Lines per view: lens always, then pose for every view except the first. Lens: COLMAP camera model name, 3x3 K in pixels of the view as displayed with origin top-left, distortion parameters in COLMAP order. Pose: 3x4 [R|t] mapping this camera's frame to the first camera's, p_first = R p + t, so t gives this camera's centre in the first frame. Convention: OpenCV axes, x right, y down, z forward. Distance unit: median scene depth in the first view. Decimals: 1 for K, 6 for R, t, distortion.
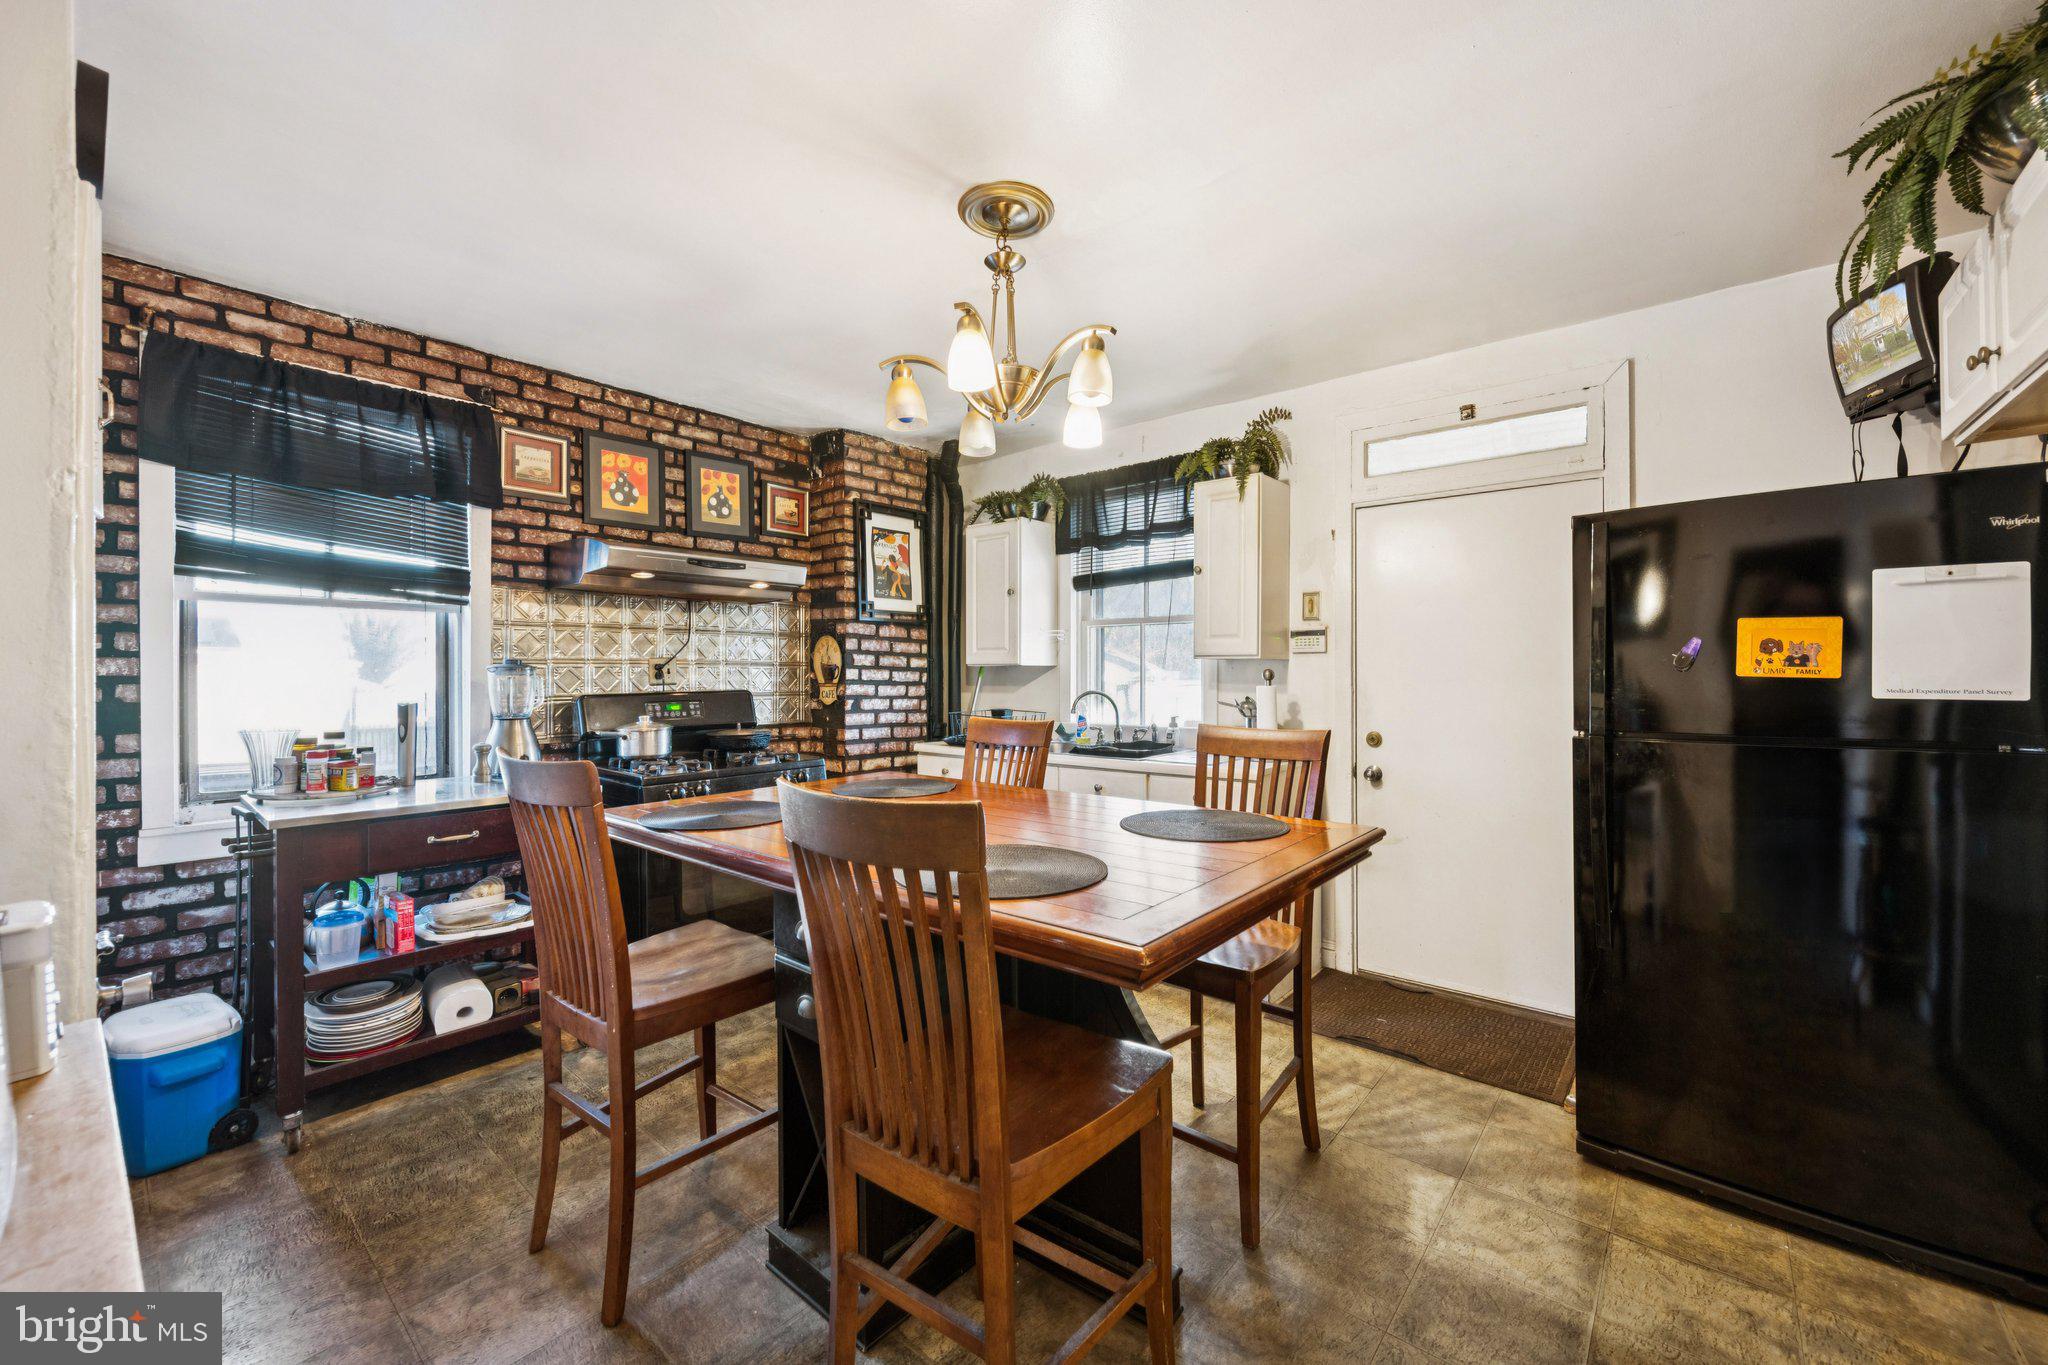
lens RADIAL K [[799.6, 0, 1027.0], [0, 799.6, 679.2], [0, 0, 1]] dist [-0.000182, 0.000079]
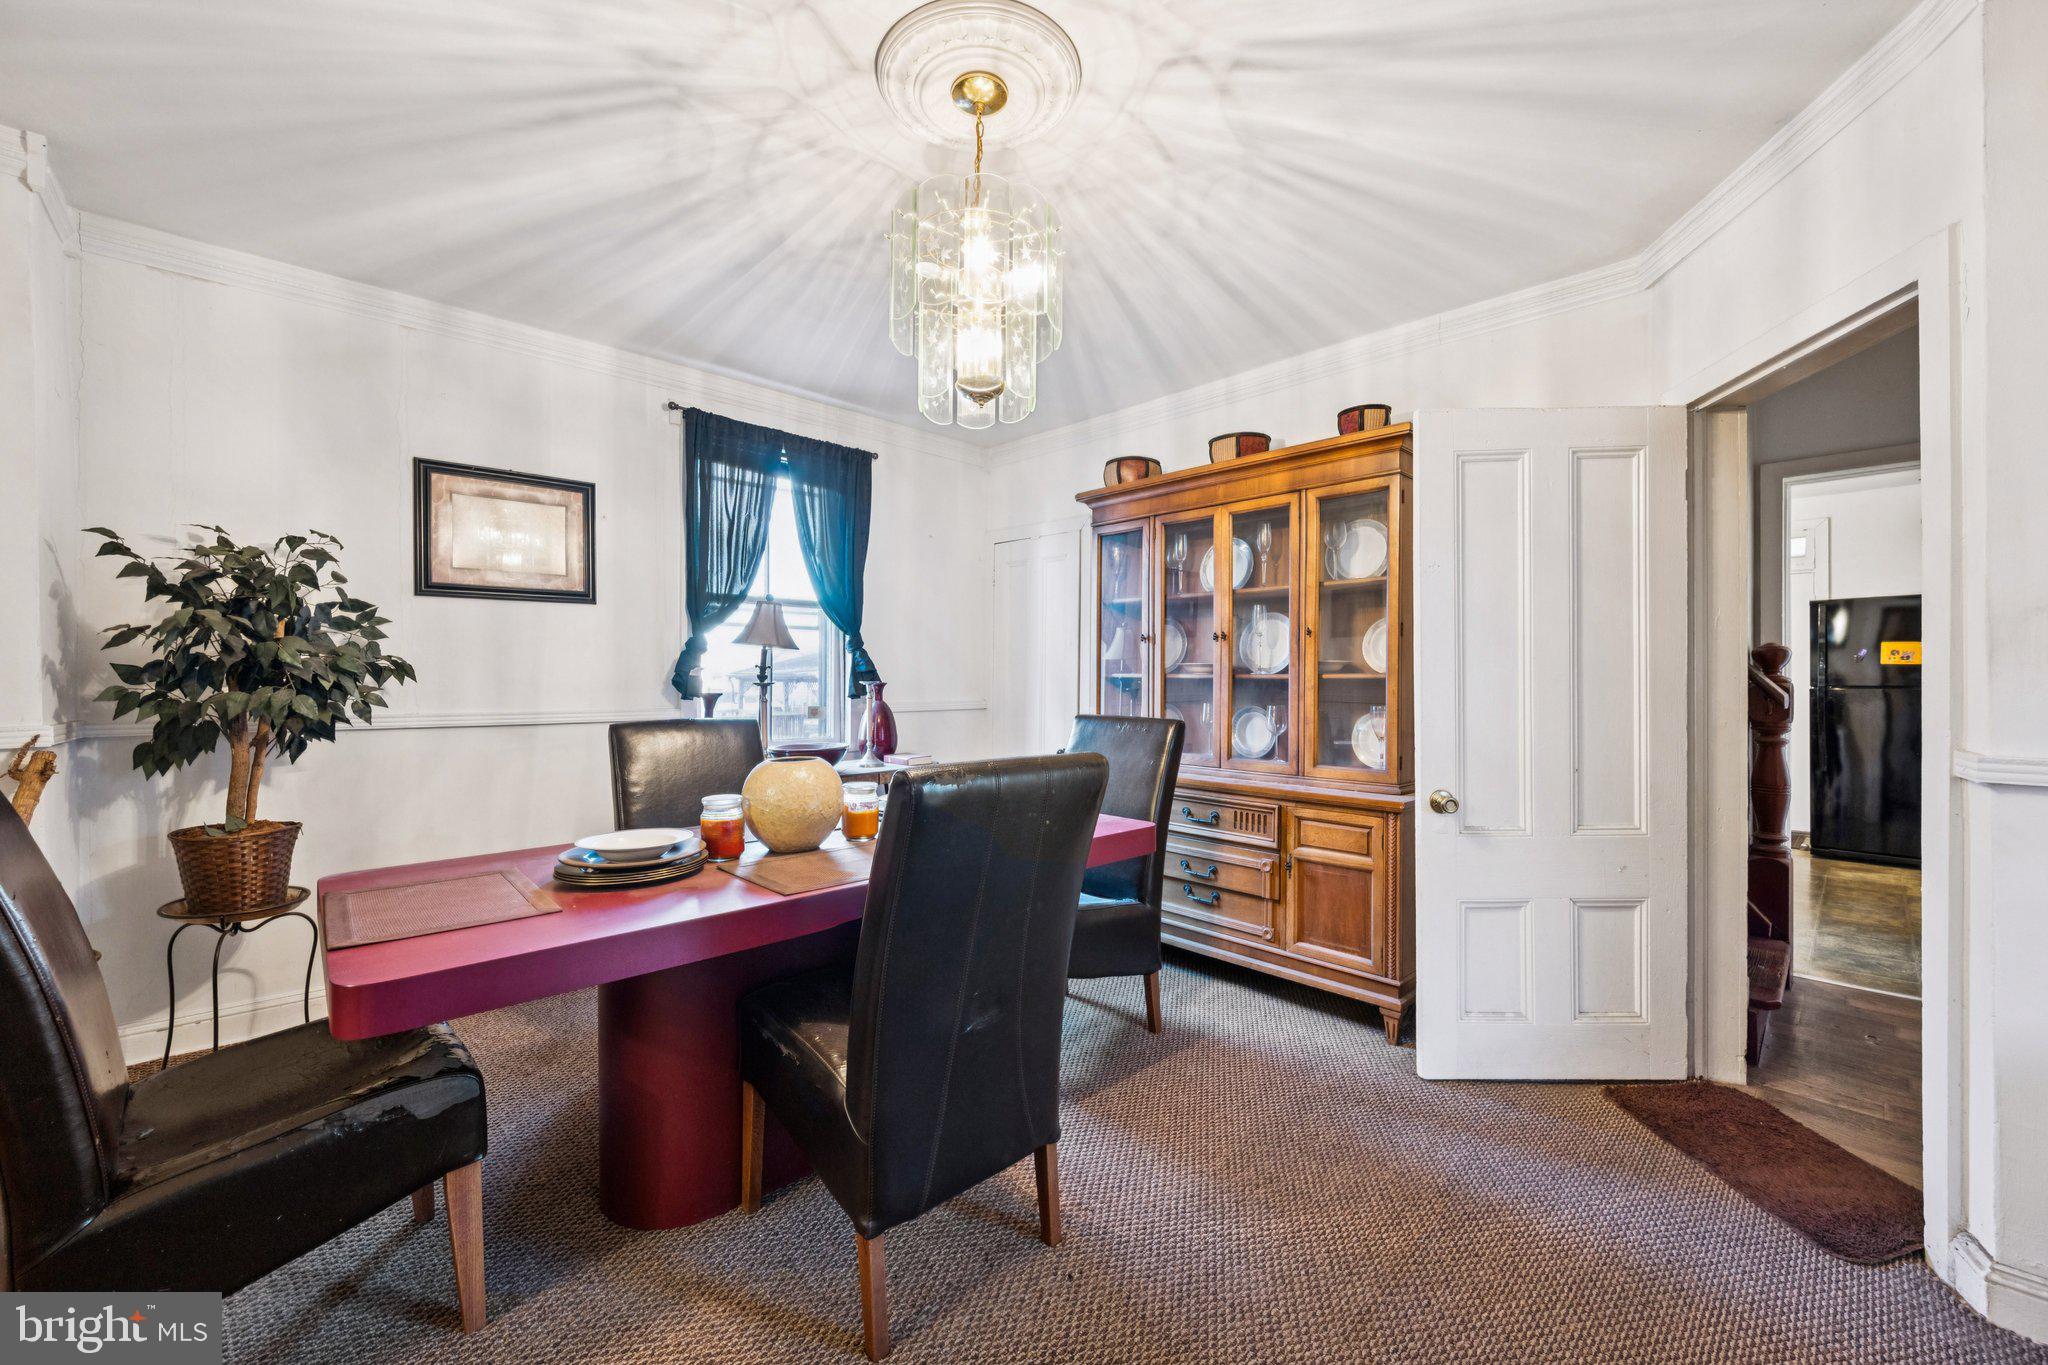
lens RADIAL K [[799.6, 0, 1020.6], [0, 799.6, 672.8], [0, 0, 1]] dist [-0.000182, 0.000079]
pose [[0.992092, 0.001067, -0.125505, -1.584215], [-0.001390, 0.999996, -0.002486, 0.036242], [0.125501, 0.002641, 0.992090, -1.957211]]
